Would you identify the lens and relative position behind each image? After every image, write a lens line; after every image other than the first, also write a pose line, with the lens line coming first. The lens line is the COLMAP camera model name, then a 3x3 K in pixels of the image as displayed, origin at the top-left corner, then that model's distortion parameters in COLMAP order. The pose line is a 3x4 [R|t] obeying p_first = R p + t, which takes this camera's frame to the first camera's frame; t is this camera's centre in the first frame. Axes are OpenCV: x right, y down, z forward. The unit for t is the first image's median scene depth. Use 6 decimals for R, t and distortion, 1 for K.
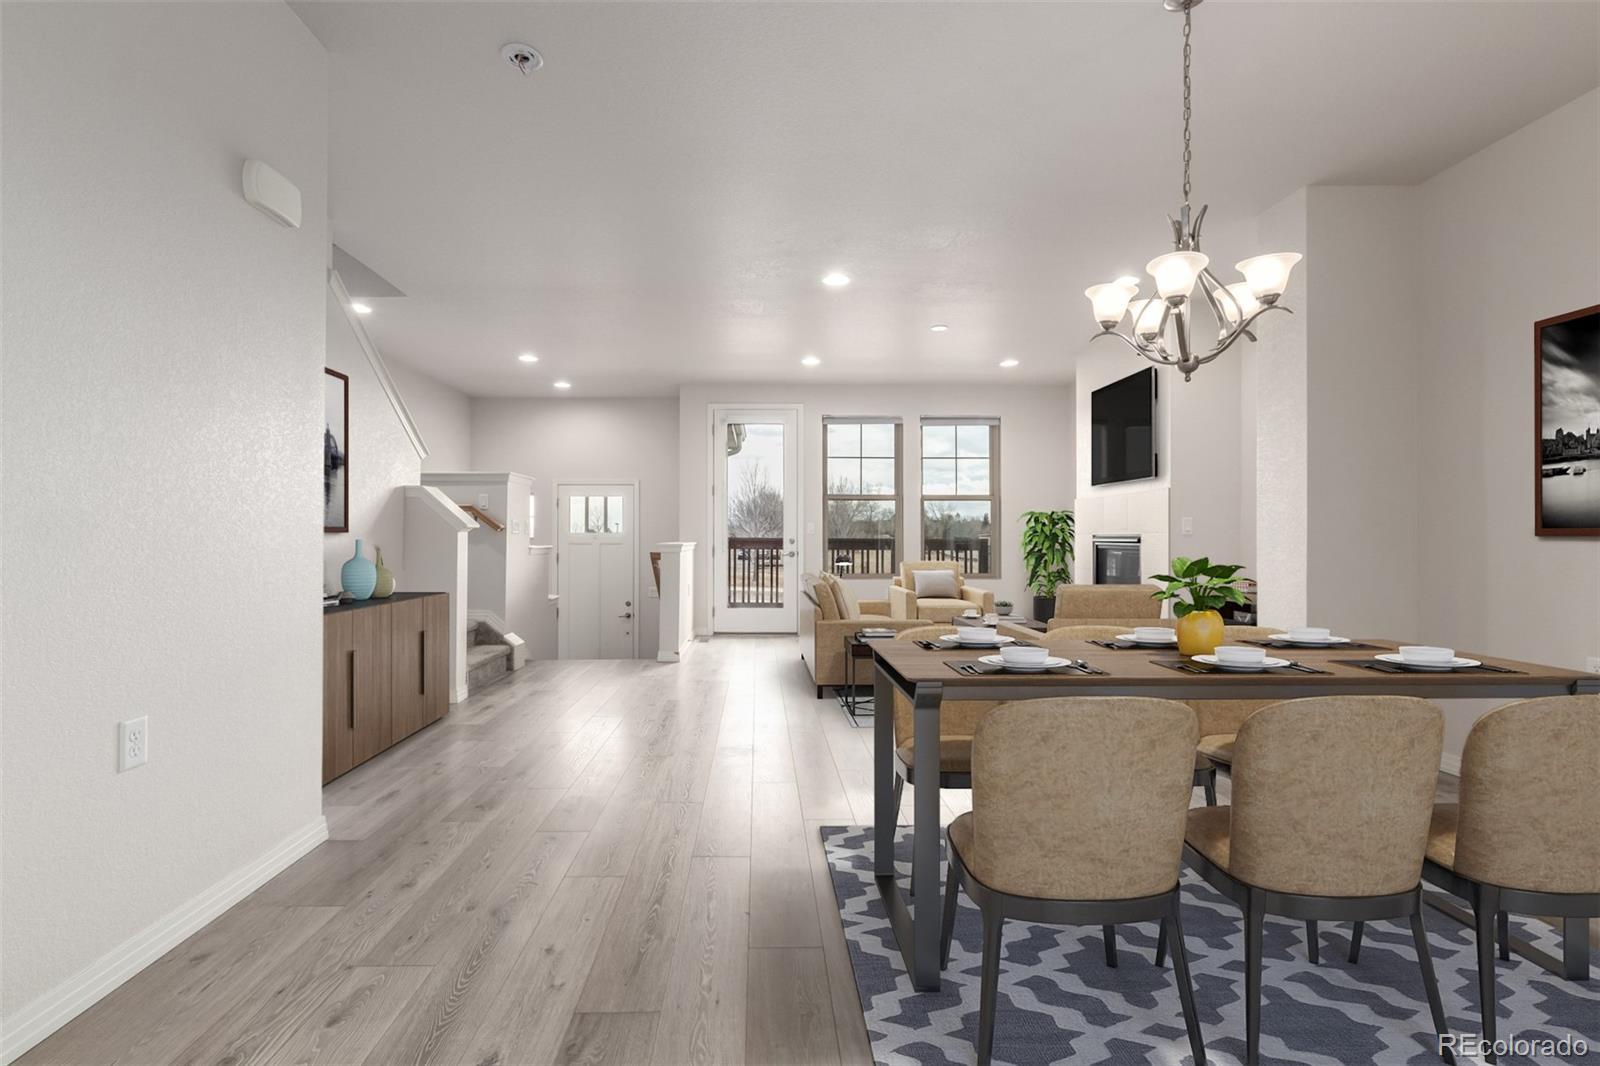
lens RADIAL K [[747.3, 0, 782.3], [0, 747.3, 533.2], [0, 0, 1]] dist [0.000829, -0.002503]
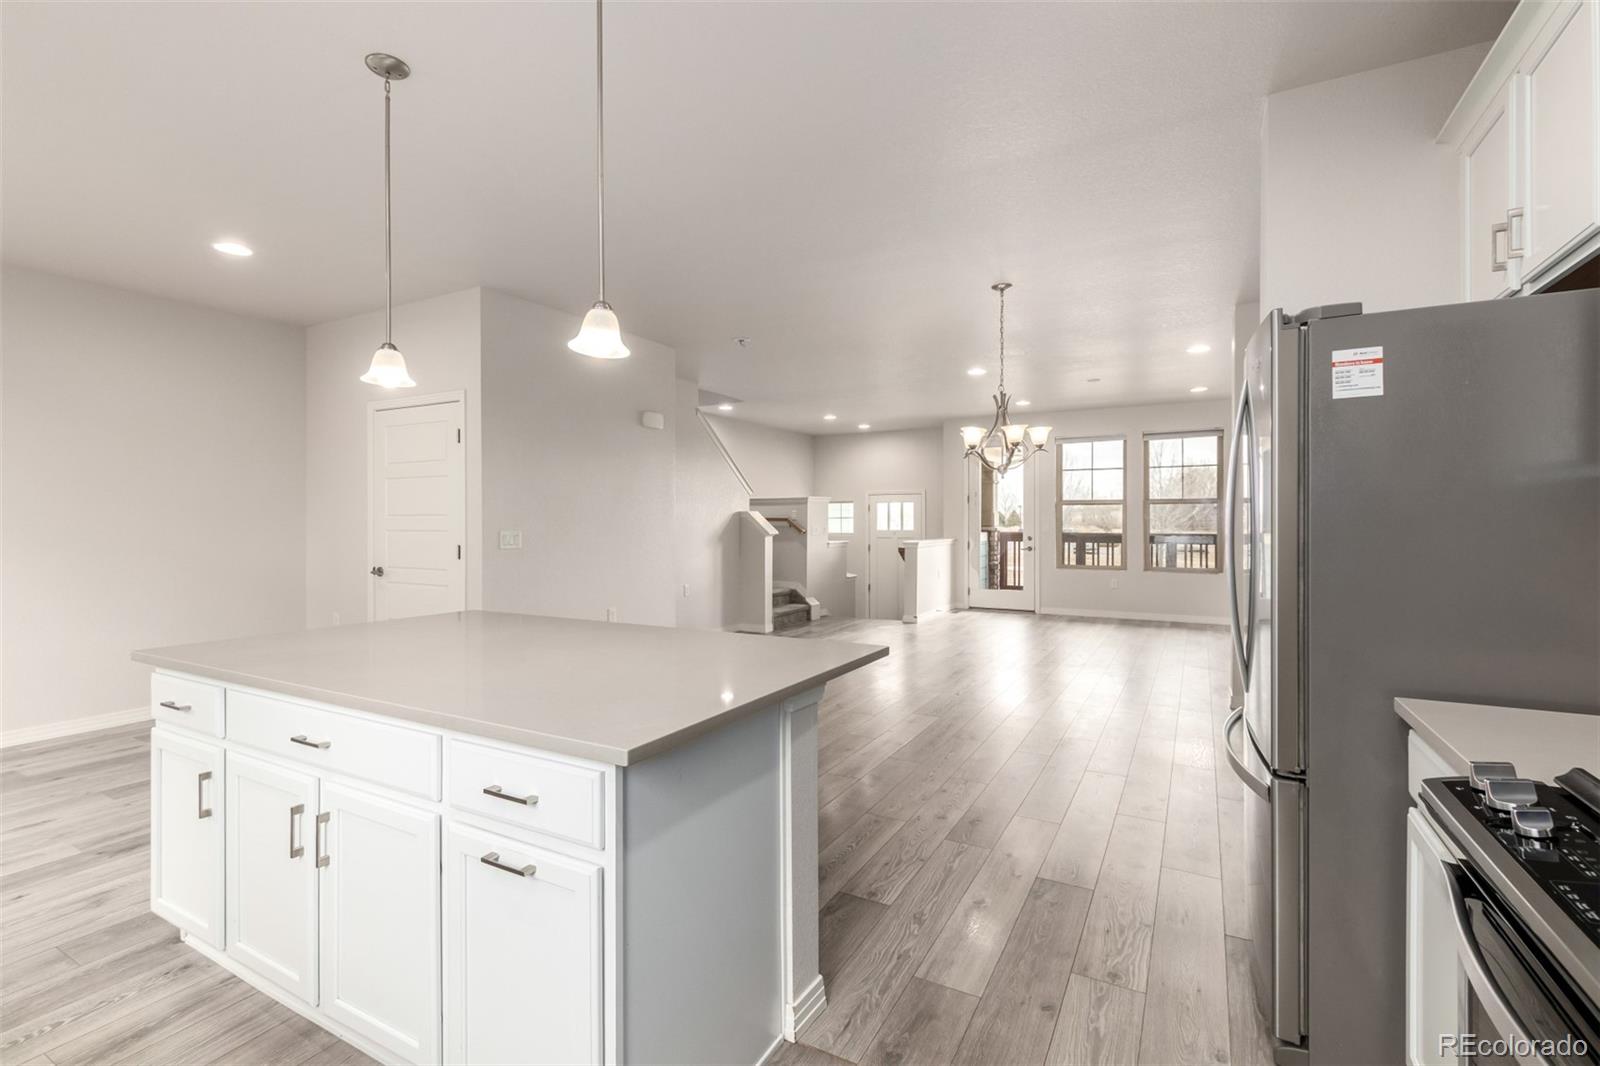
lens RADIAL K [[747.3, 0, 794.6], [0, 747.3, 522.8], [0, 0, 1]] dist [0.000829, -0.002503]
pose [[0.867986, -0.003224, -0.496578, 0.402879], [0.006583, 0.999966, 0.005015, -0.033639], [0.496545, -0.007622, 0.867978, -0.401776]]
